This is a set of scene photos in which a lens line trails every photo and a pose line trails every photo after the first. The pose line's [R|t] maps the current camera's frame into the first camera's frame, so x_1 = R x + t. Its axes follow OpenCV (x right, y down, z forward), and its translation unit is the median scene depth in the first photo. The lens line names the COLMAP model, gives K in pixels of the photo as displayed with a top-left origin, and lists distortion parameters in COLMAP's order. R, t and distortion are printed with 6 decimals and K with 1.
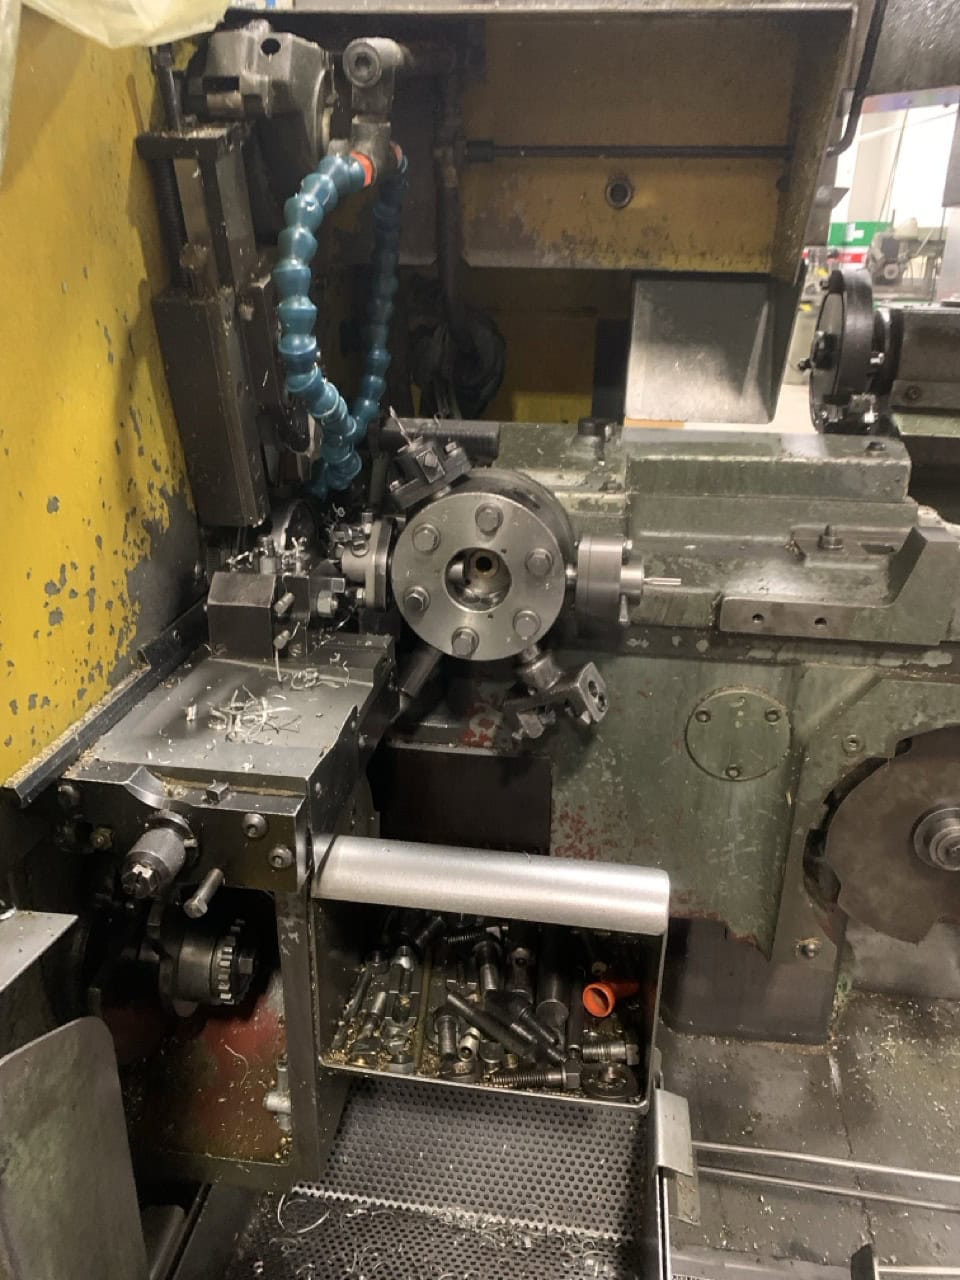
lens RADIAL K [[970.1, 0, 486.3], [0, 970.1, 639.4], [0, 0, 1]] dist [0.056525, -0.045995]
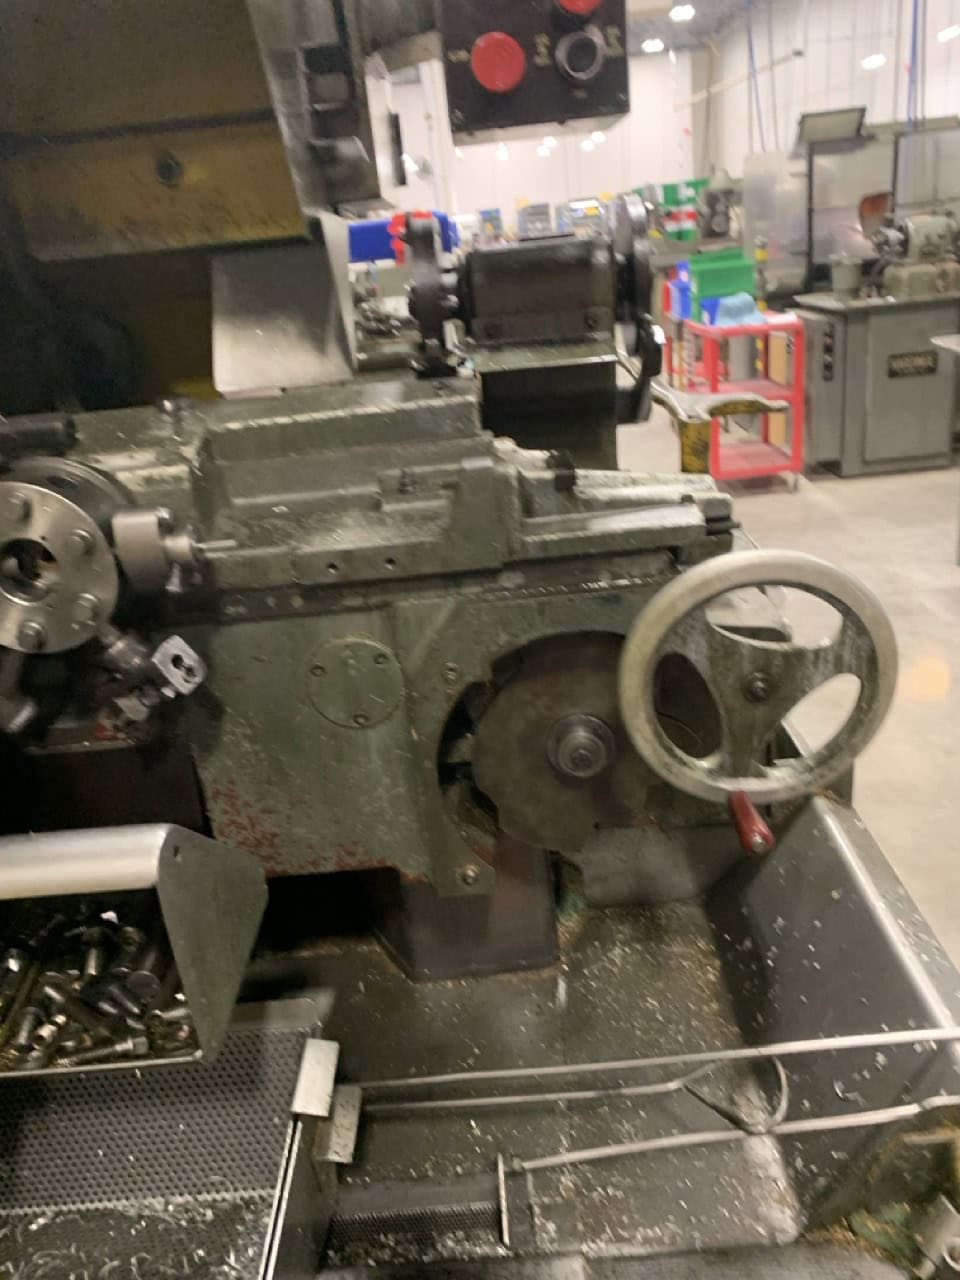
lens RADIAL K [[970.1, 0, 486.0], [0, 970.1, 635.4], [0, 0, 1]] dist [0.056525, -0.045995]
pose [[0.983383, -0.161205, 0.083493, 0.322592], [0.161078, 0.986907, 0.008293, 0.063250], [-0.083736, 0.005294, 0.996474, -0.030073]]
